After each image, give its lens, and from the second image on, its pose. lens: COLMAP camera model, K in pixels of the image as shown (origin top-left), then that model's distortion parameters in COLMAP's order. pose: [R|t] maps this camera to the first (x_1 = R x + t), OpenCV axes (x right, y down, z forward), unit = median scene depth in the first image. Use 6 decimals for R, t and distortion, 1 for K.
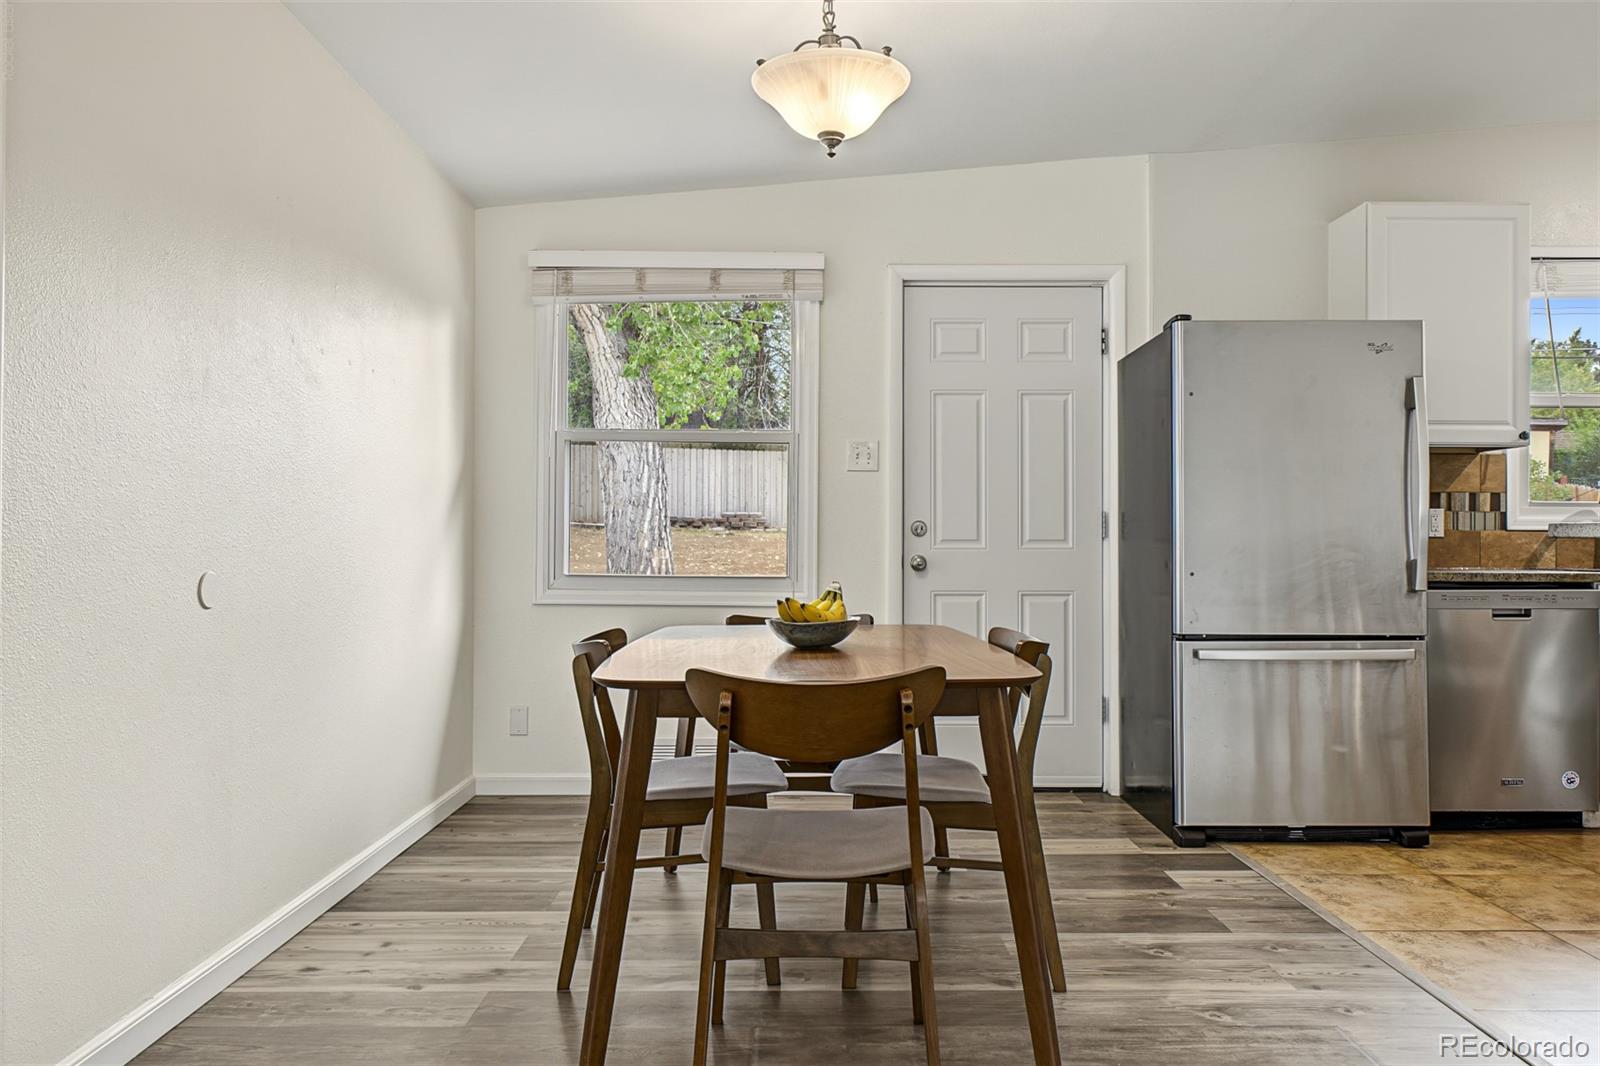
lens RADIAL K [[1150.7, 0, 800.0], [0, 1150.7, 532.2], [0, 0, 1]] dist [-0.003924, -0.001622]
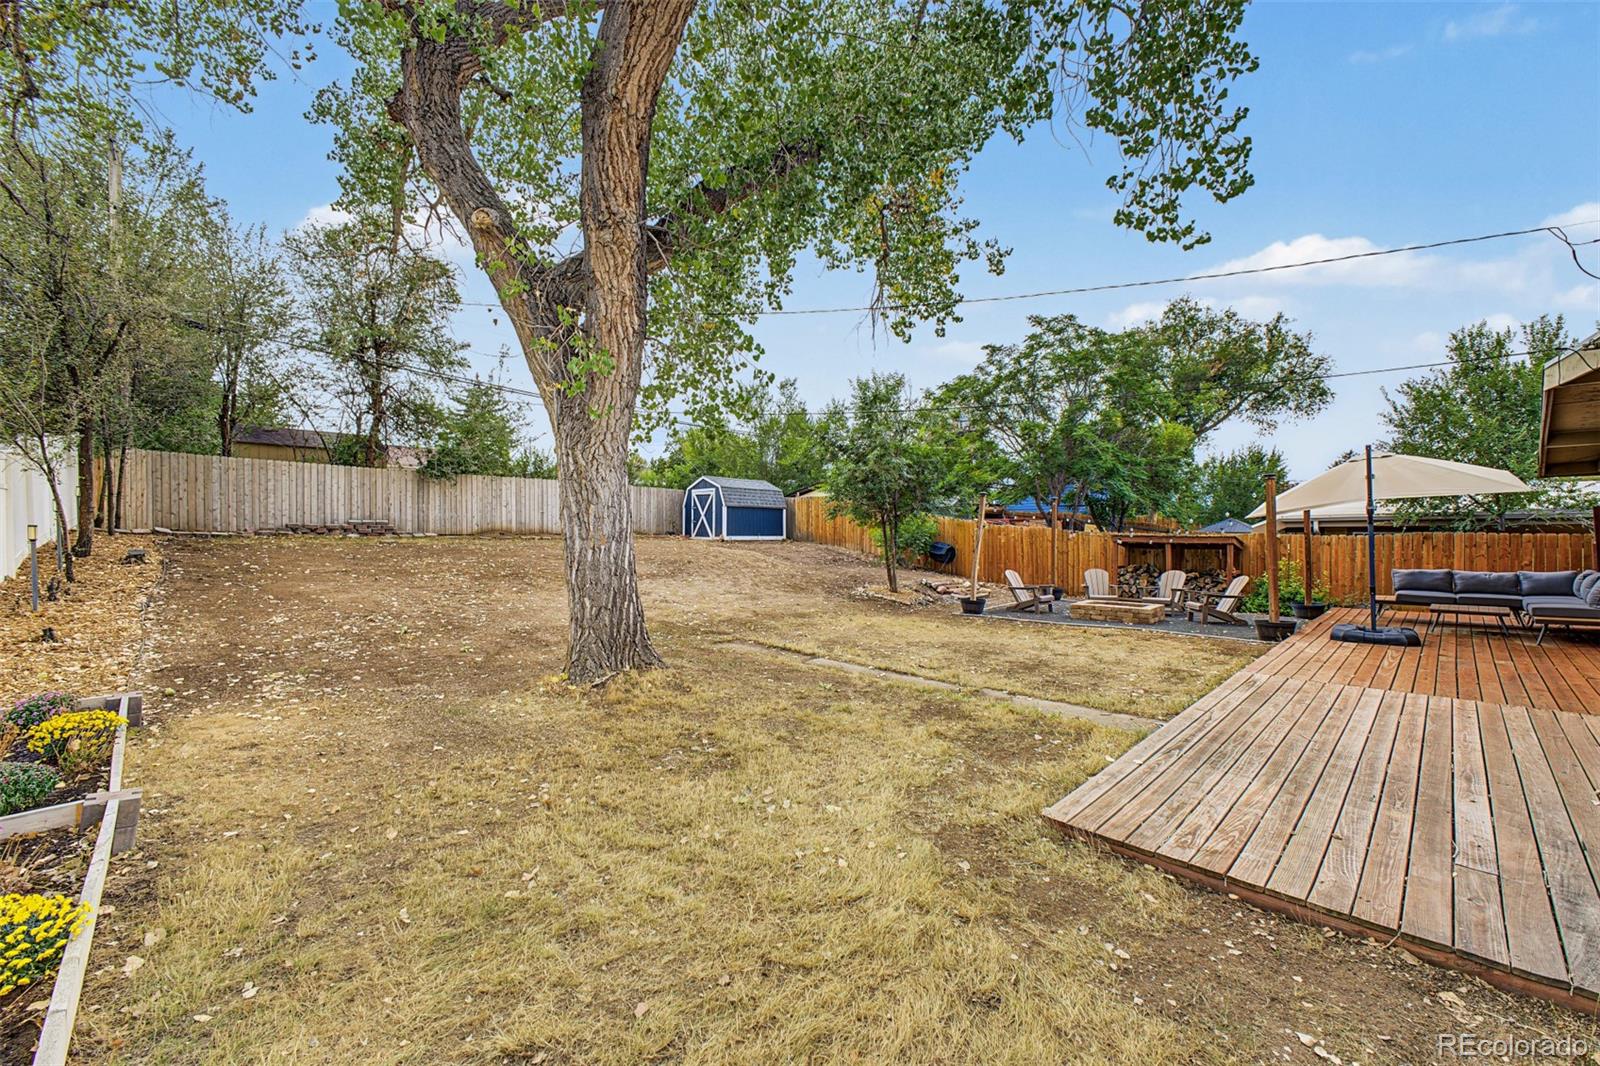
lens RADIAL K [[629.9, 0, 793.1], [0, 629.9, 525.0], [0, 0, 1]] dist [0.007851, -0.003271]
pose [[0.725187, -0.007169, 0.688515, -1.157163], [-0.000074, 0.999945, 0.010490, -0.122348], [-0.688552, -0.007658, 0.725147, 1.462037]]
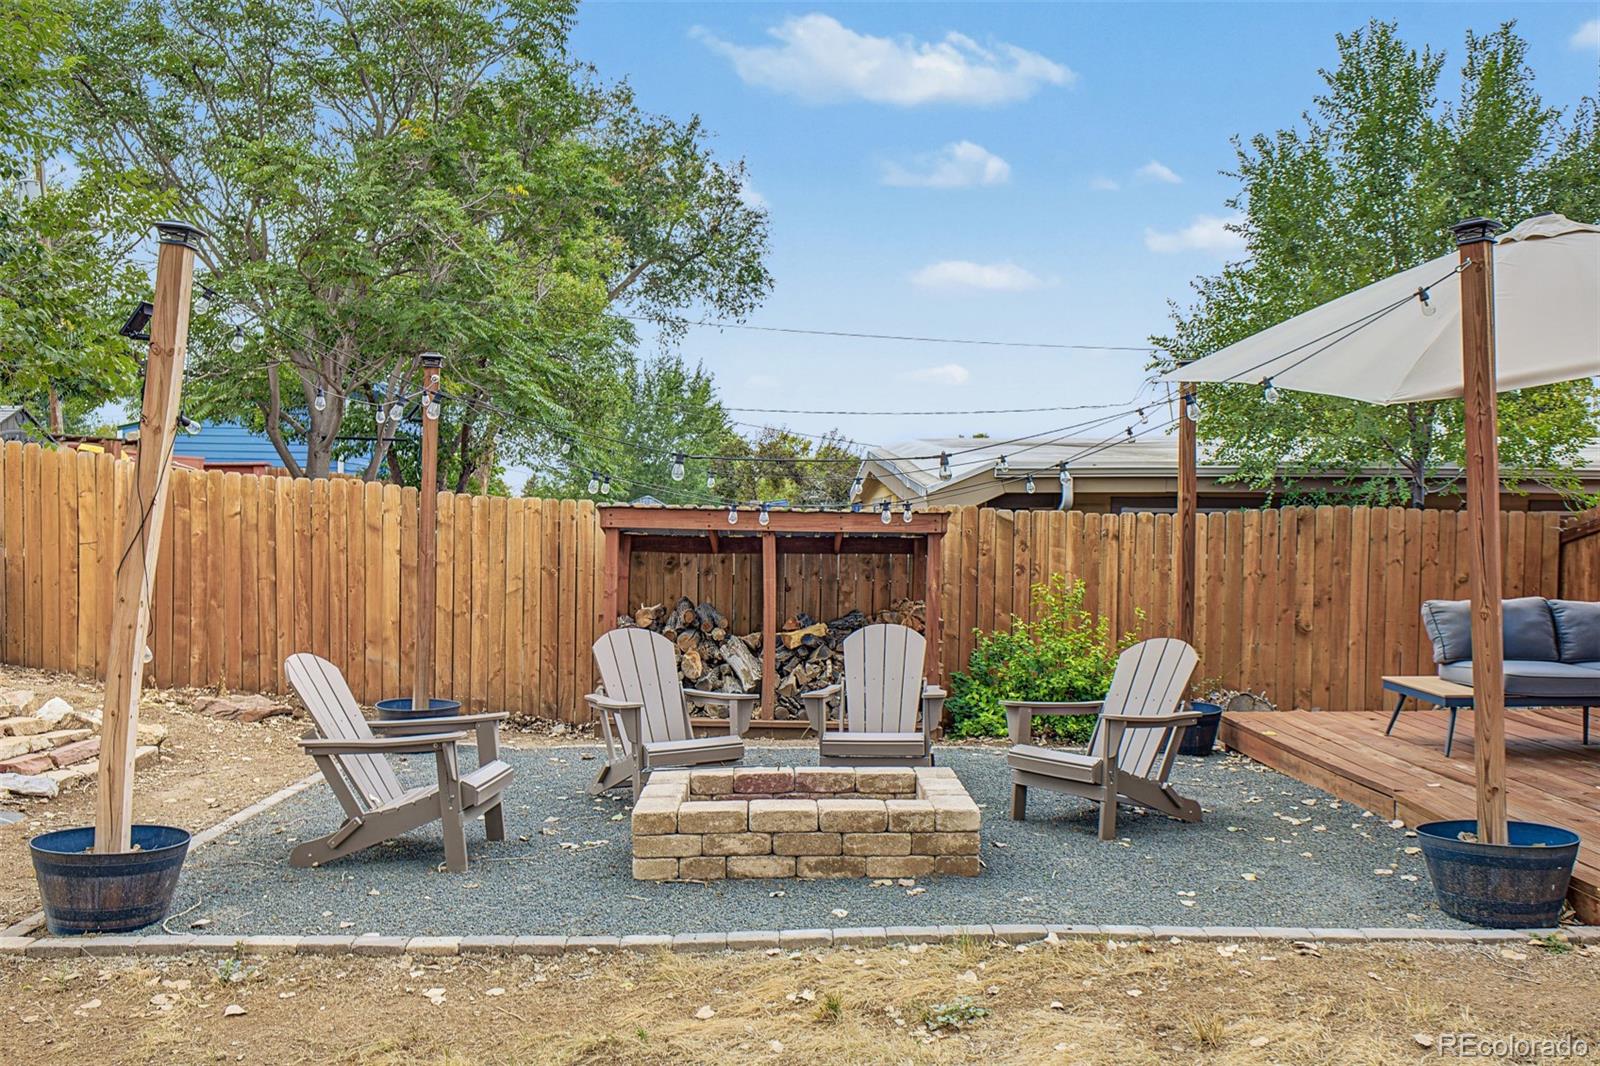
lens RADIAL K [[1309.8, 0, 793.3], [0, 1309.8, 535.8], [0, 0, 1]] dist [0.005363, -0.000189]
pose [[0.010945, -0.012180, 0.999866, 0.464411], [-0.024216, 0.999629, 0.012442, -0.012946], [-0.999647, -0.024349, 0.010646, 2.487130]]
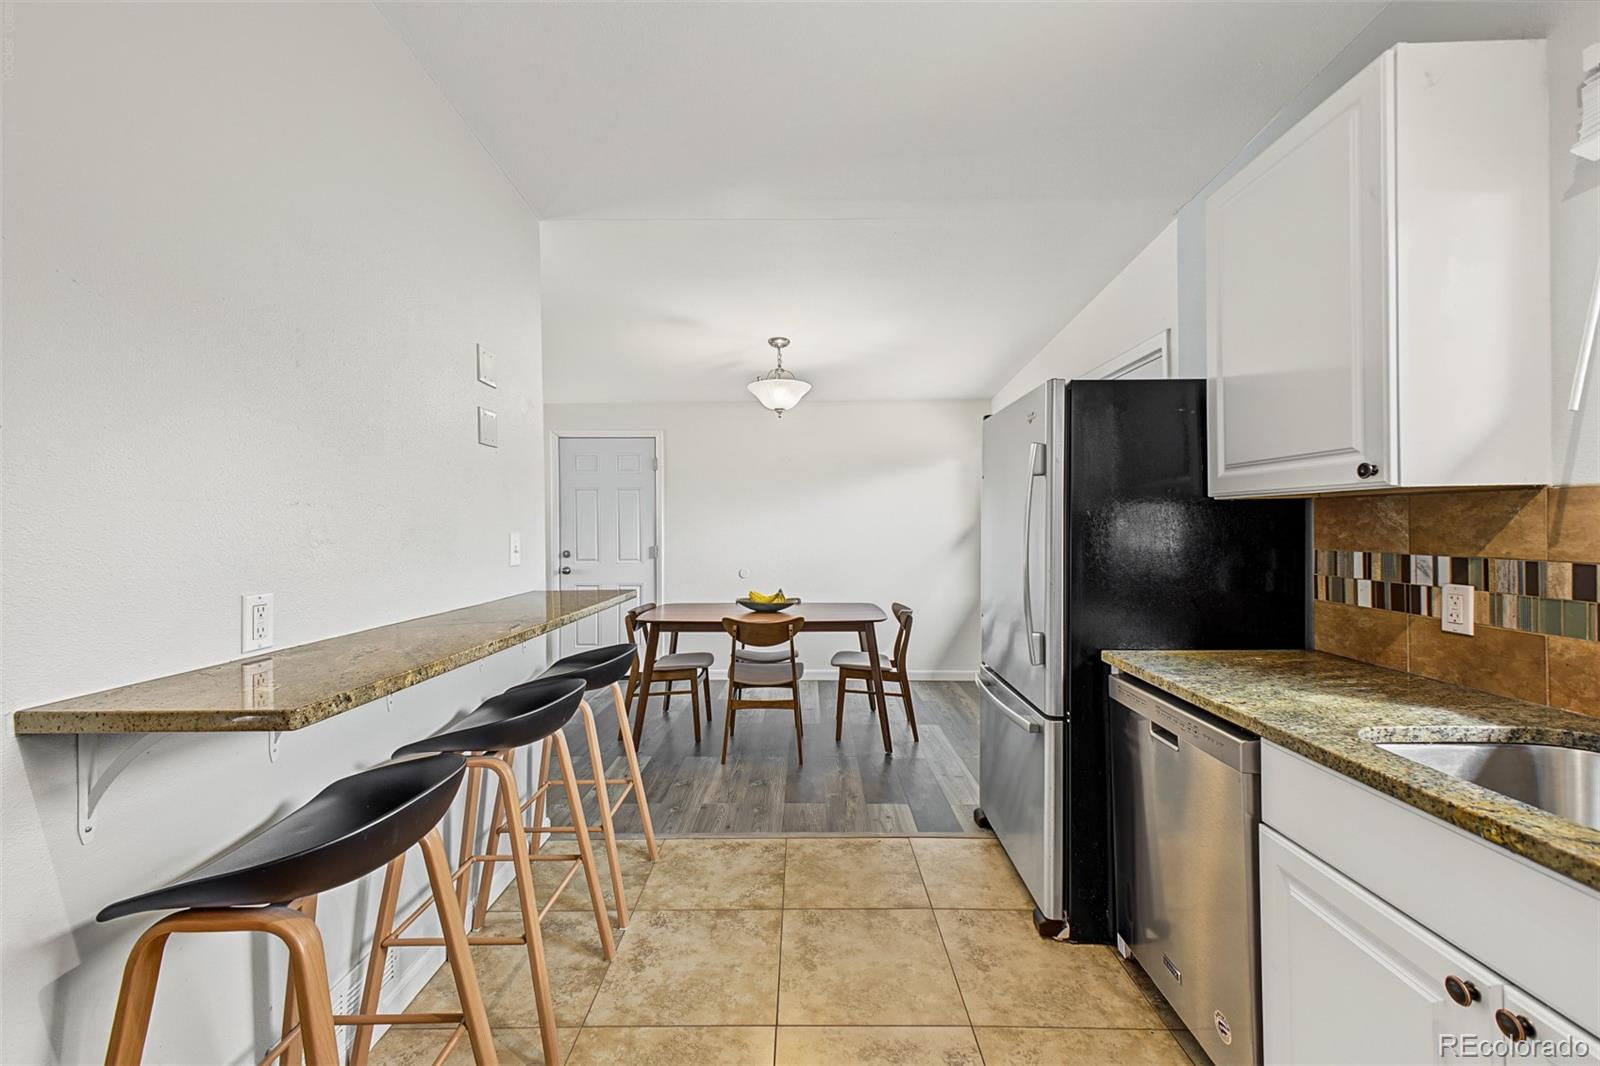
lens RADIAL K [[629.9, 0, 801.7], [0, 629.9, 531.1], [0, 0, 1]] dist [0.007851, -0.003271]
pose [[0.001647, 0.007119, -0.999973, 0.876322], [0.011011, 0.999914, 0.007137, -0.054071], [0.999938, -0.011022, 0.001569, 0.662898]]
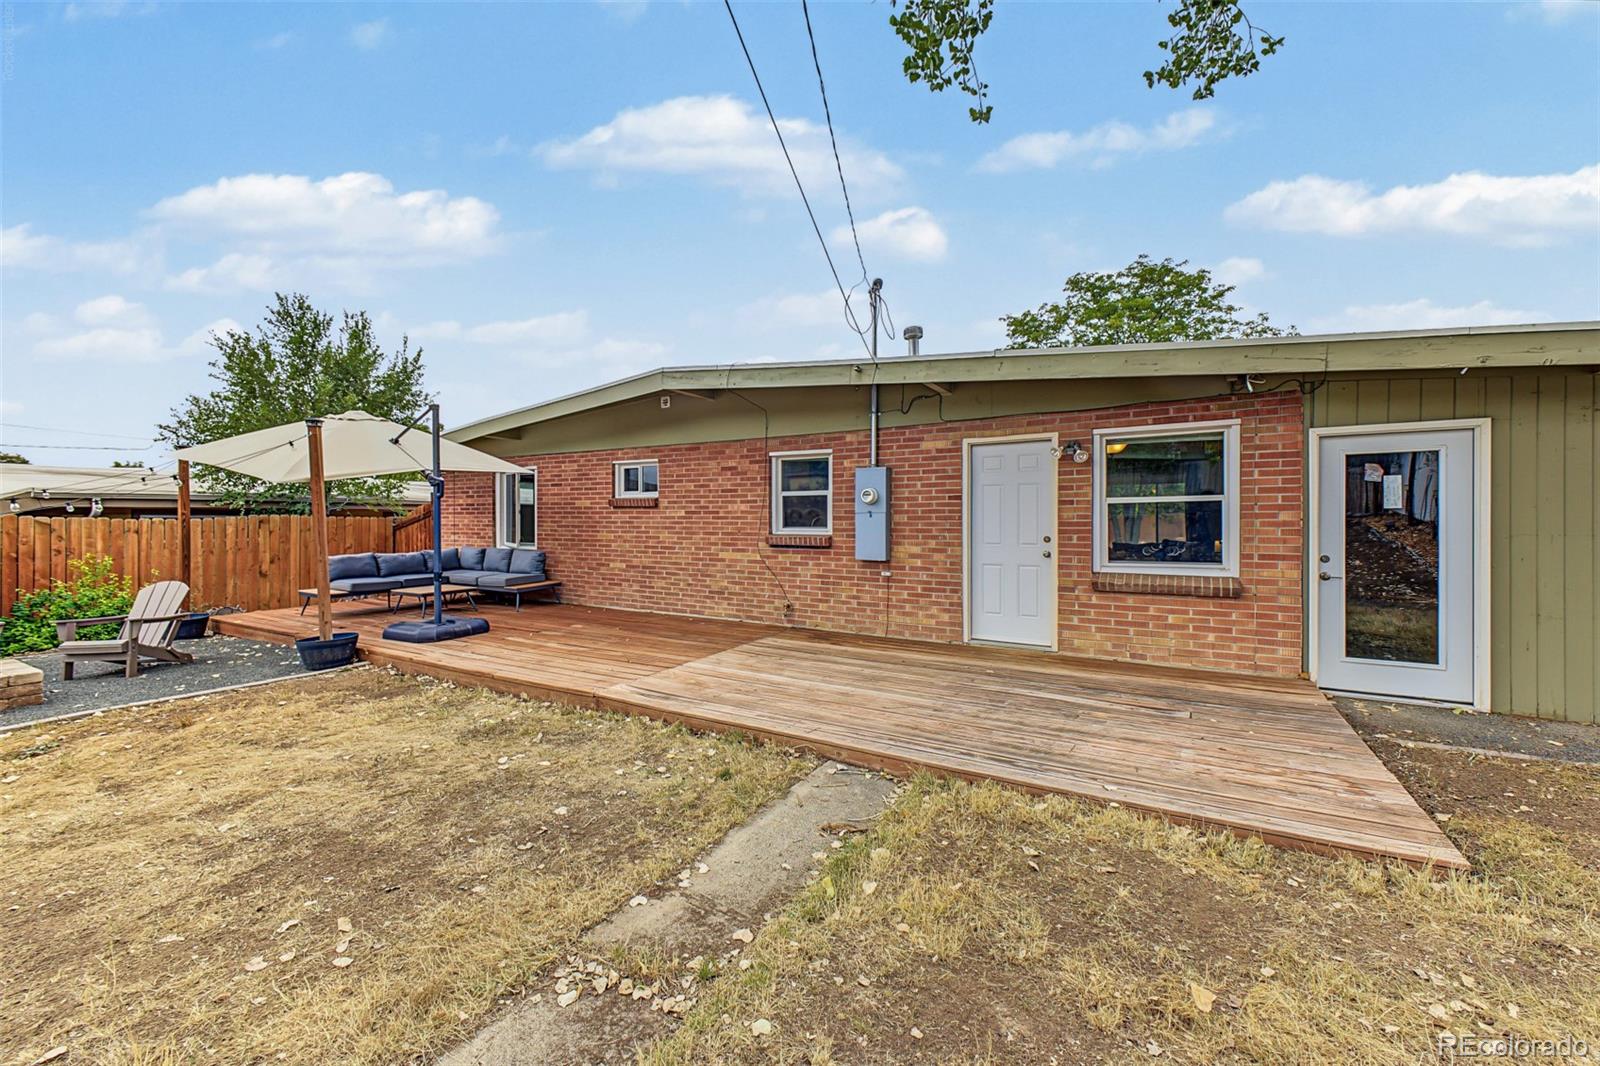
lens RADIAL K [[629.9, 0, 800.6], [0, 629.9, 530.2], [0, 0, 1]] dist [0.007851, -0.003271]
pose [[-0.861184, -0.012060, 0.508151, -0.139429], [-0.012126, 0.999921, 0.003180, -0.034963], [-0.508149, -0.003424, -0.861262, 2.619748]]
